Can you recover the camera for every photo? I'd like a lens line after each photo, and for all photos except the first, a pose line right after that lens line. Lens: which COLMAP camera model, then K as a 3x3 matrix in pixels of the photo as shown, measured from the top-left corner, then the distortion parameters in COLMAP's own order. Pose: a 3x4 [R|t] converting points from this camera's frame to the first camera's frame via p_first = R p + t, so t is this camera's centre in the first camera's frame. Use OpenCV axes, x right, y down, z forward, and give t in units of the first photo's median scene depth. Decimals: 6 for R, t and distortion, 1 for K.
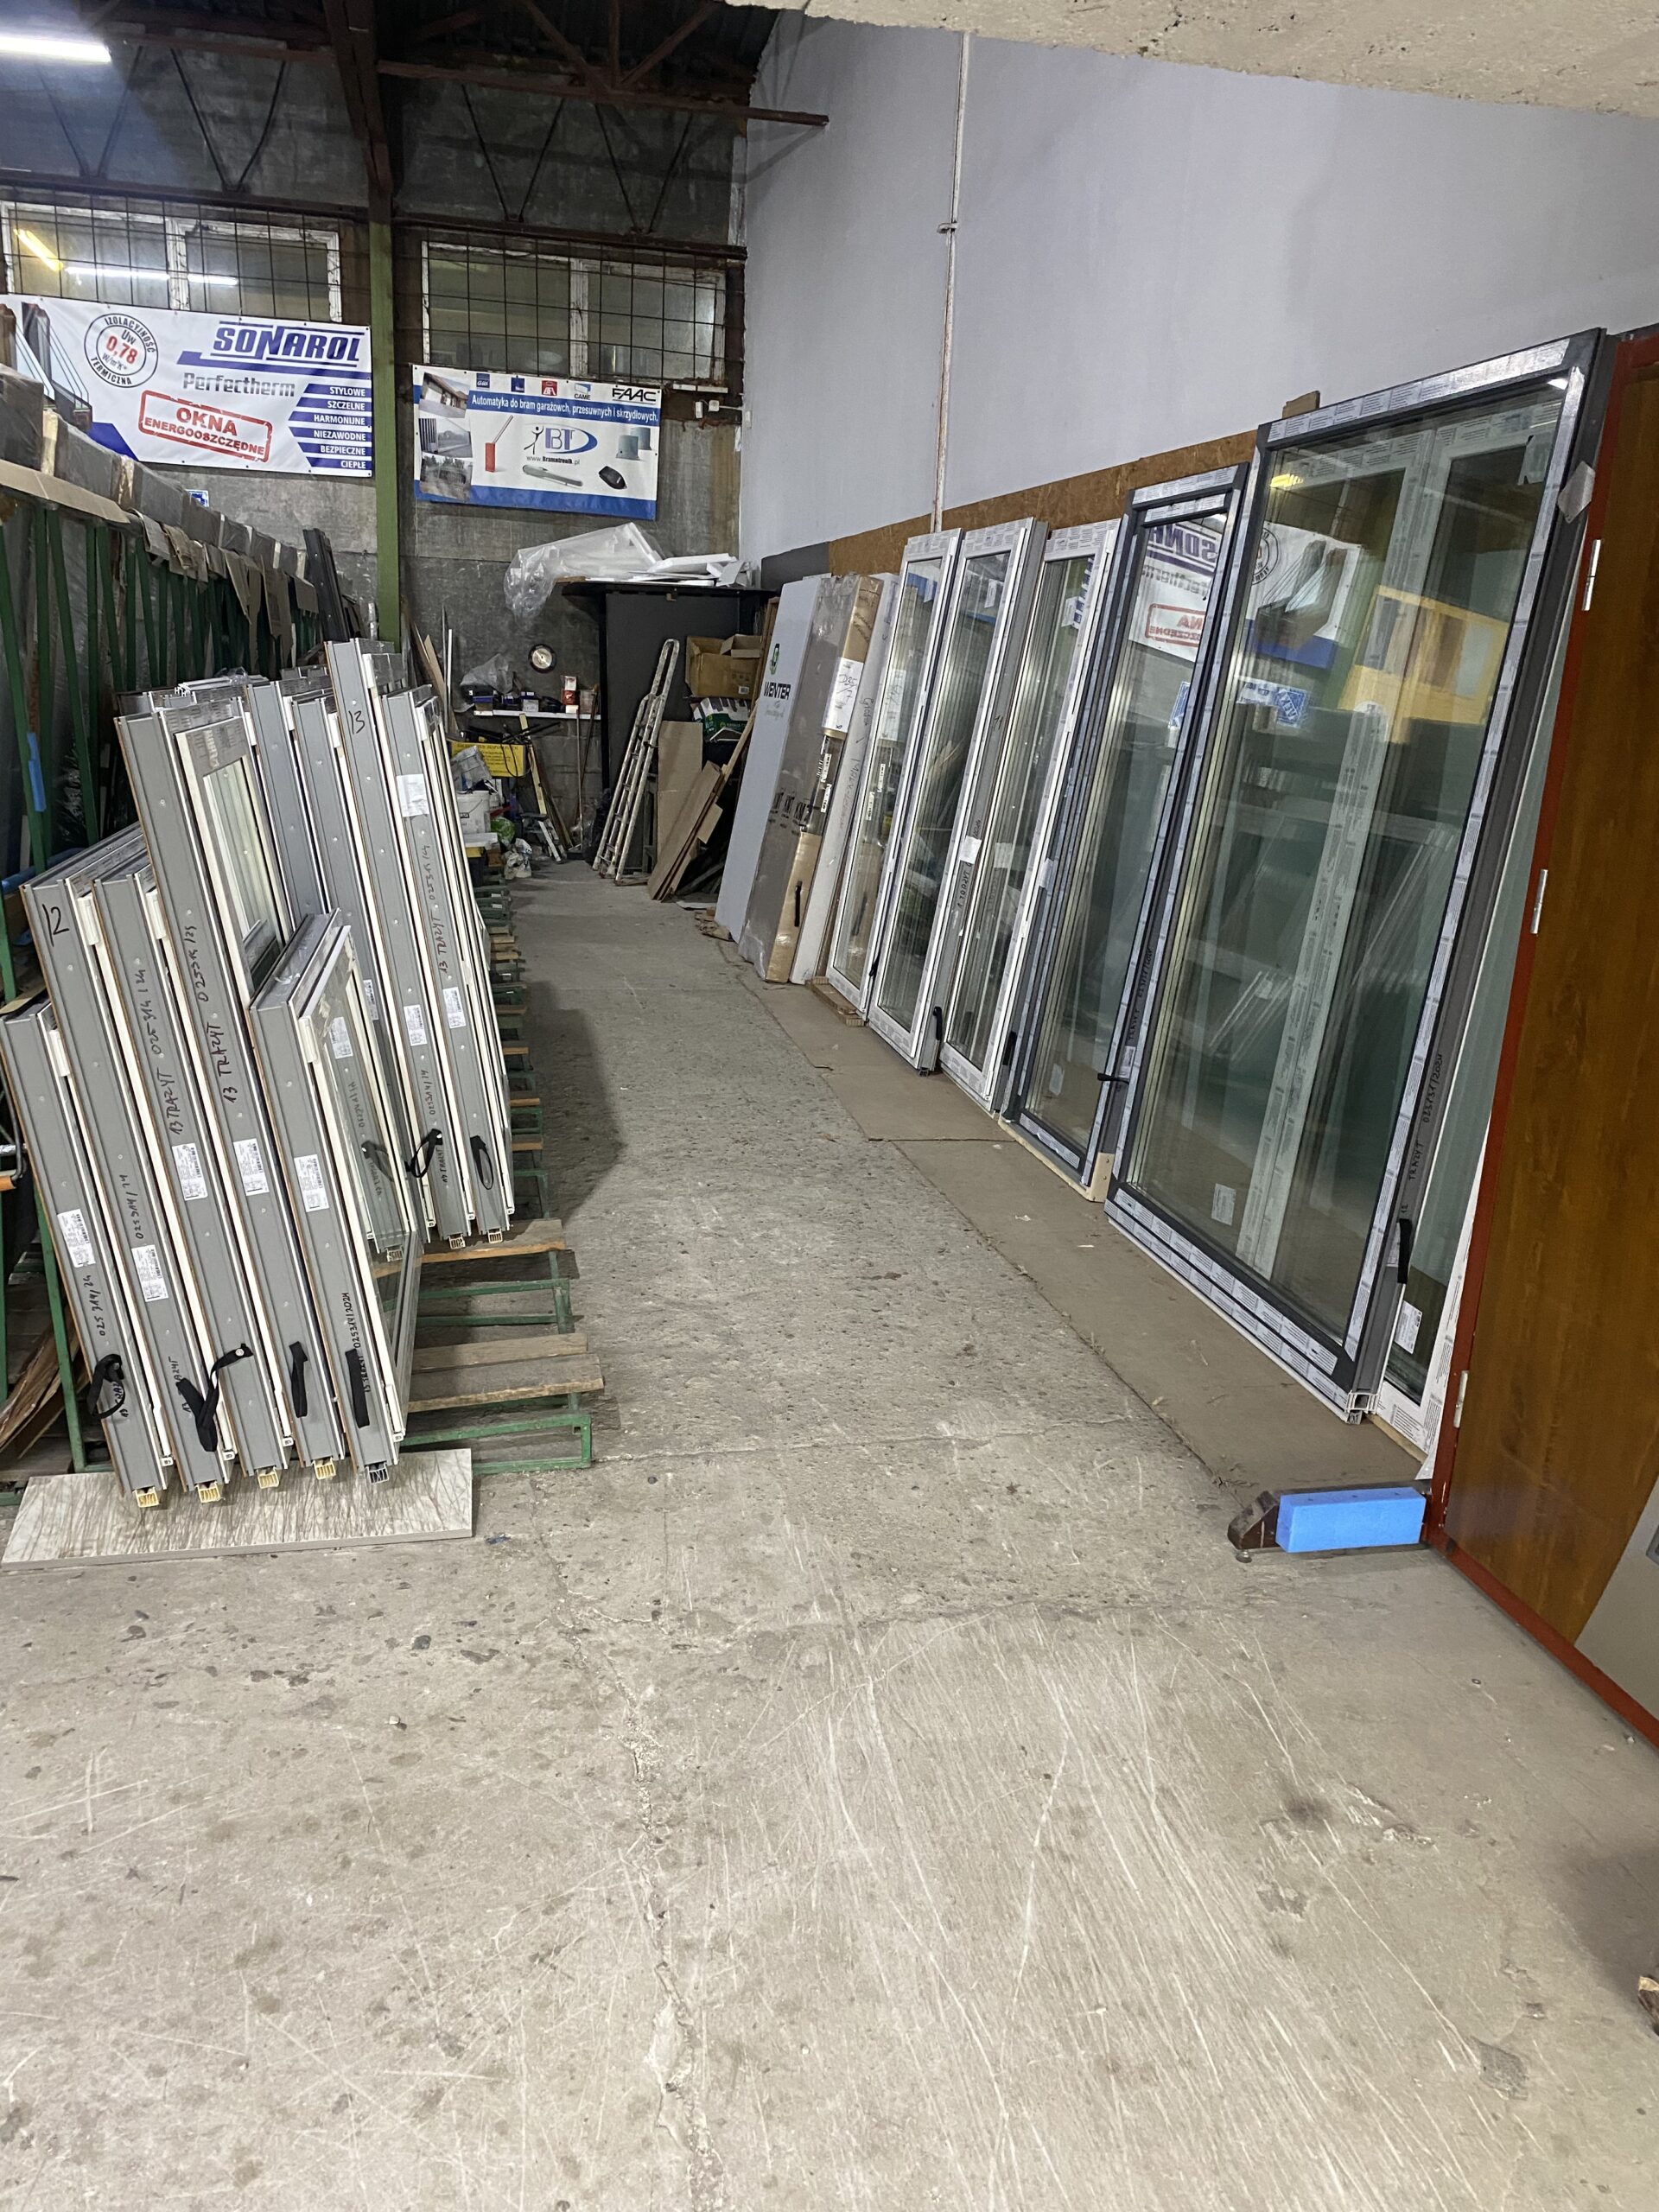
lens RADIAL K [[1641.2, 0, 831.1], [0, 1641.2, 1121.8], [0, 0, 1]] dist [0.001290, -0.012413]
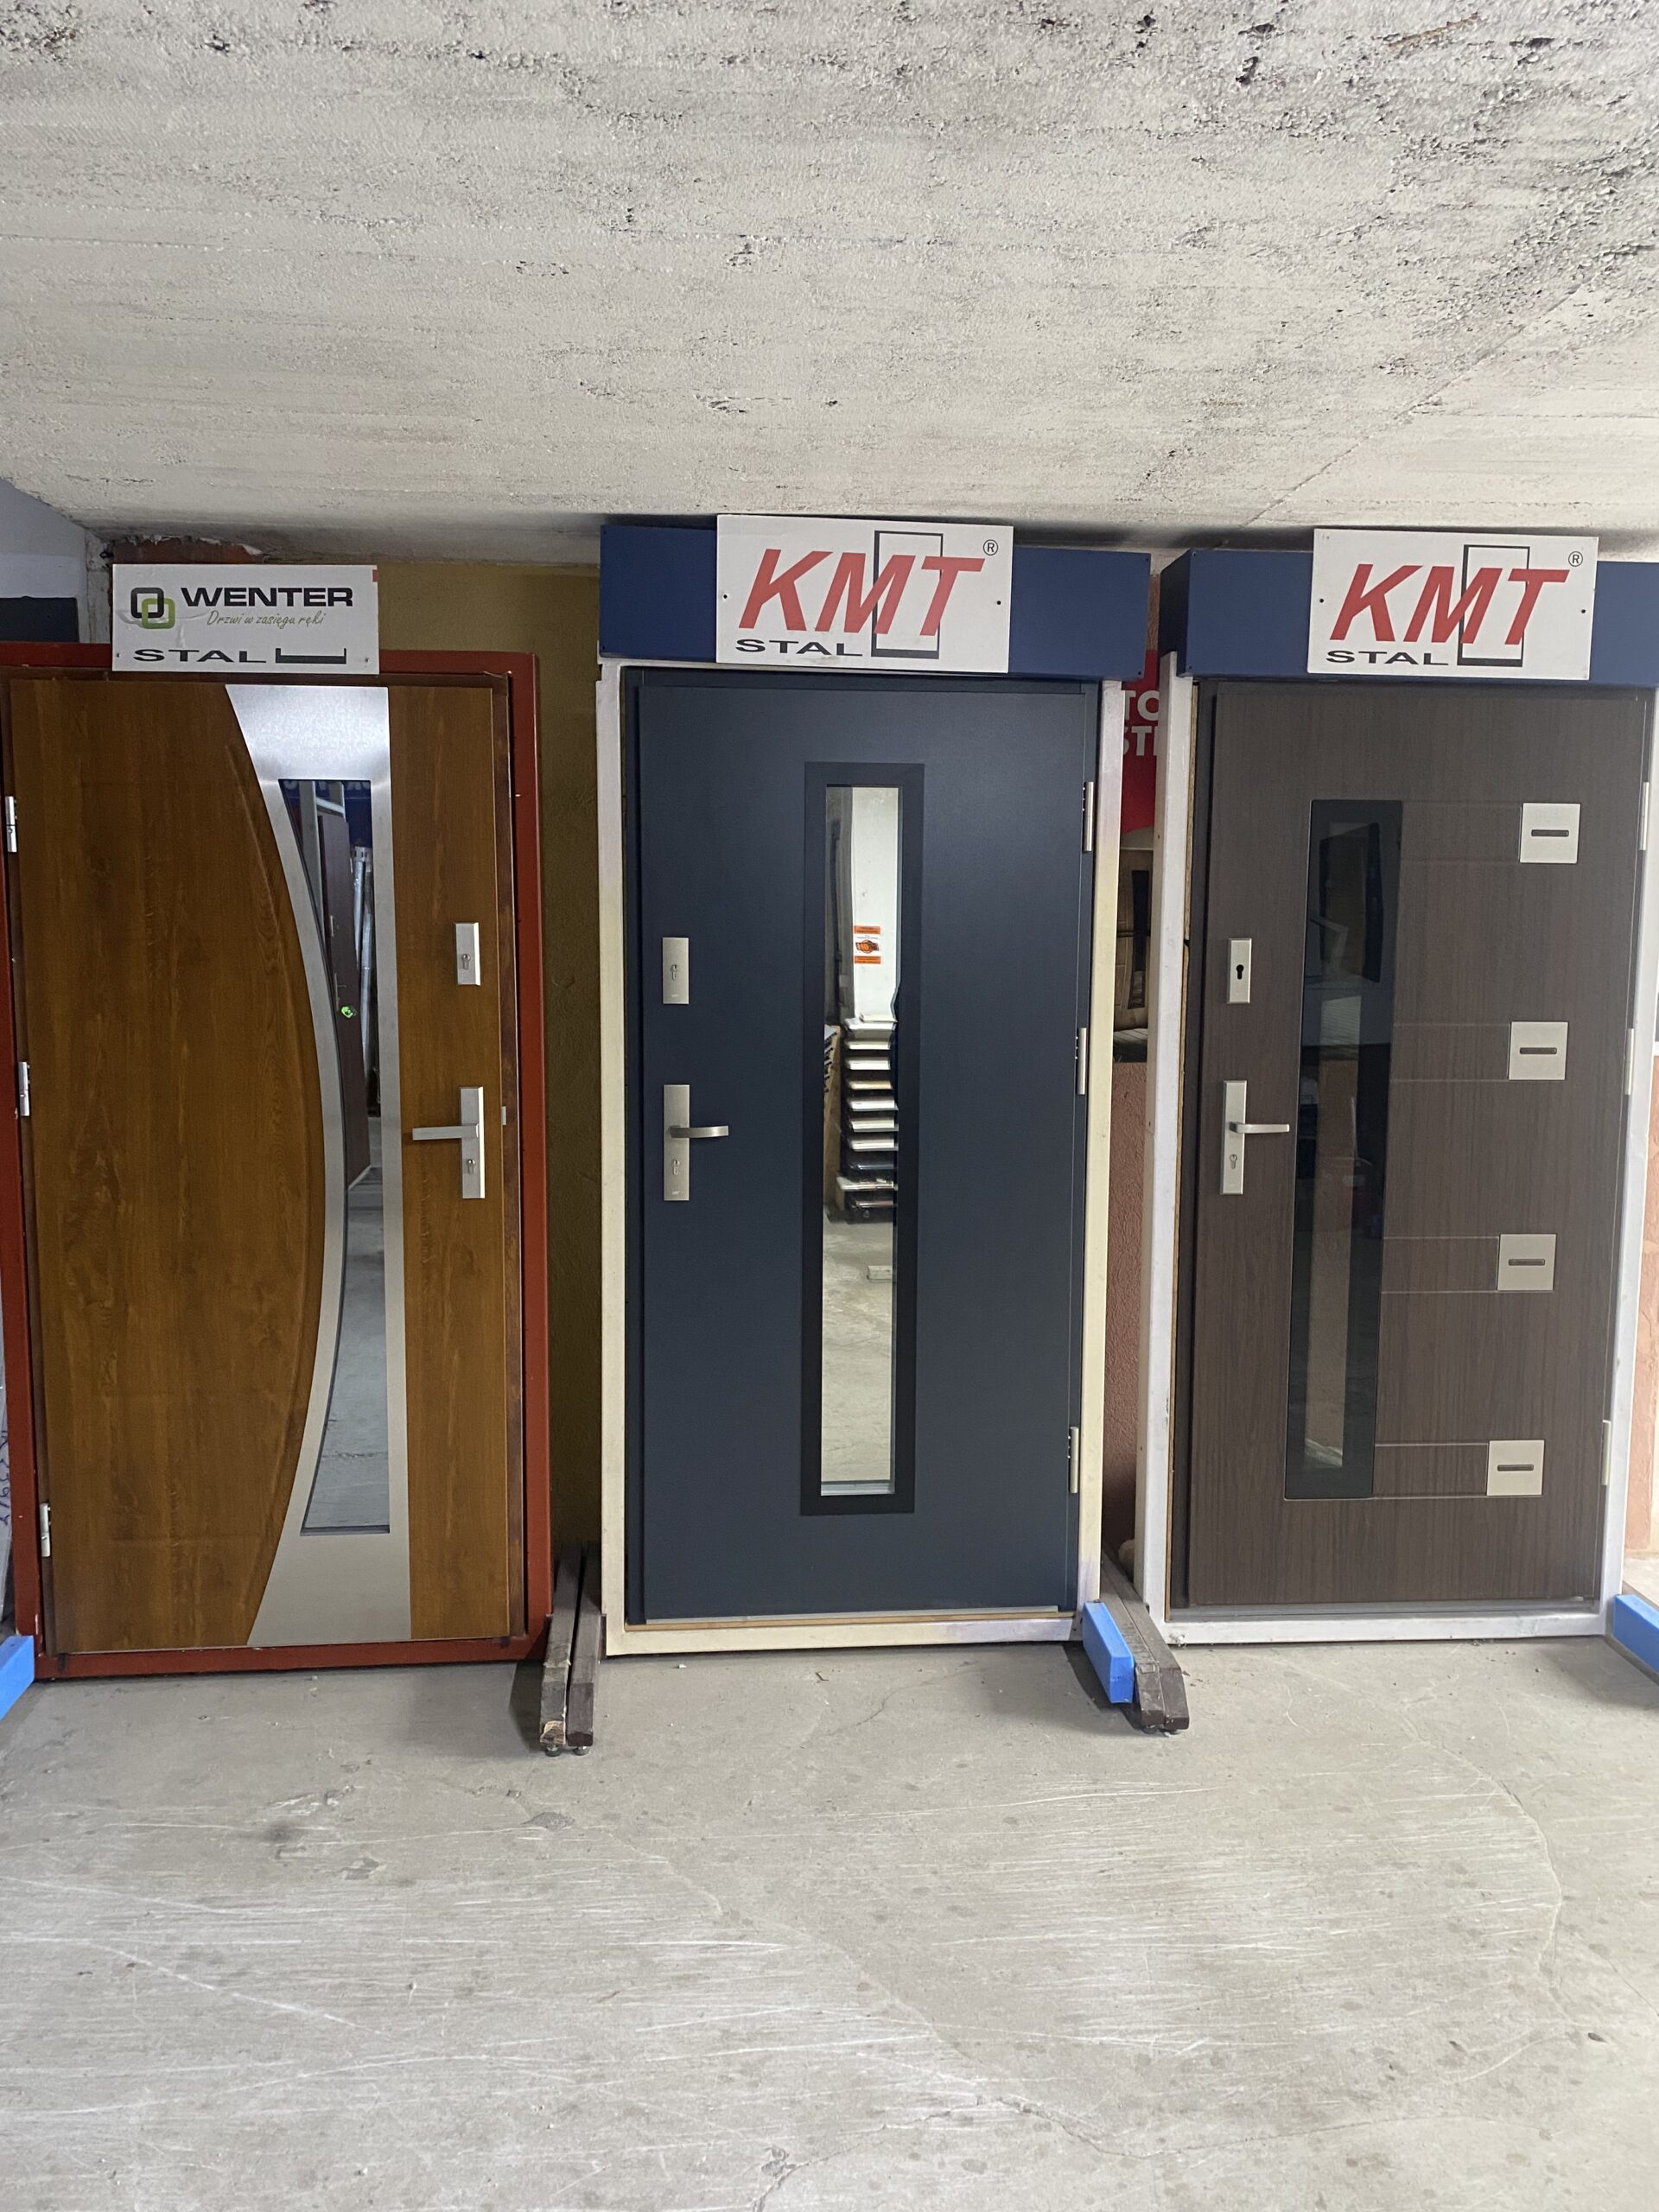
lens RADIAL K [[1641.2, 0, 828.3], [0, 1641.2, 1096.9], [0, 0, 1]] dist [0.001290, -0.012413]
pose [[0.141055, -0.158970, 0.977155, -0.737928], [0.267466, 0.956439, 0.116991, -0.128233], [-0.953187, 0.244854, 0.177429, 0.271294]]
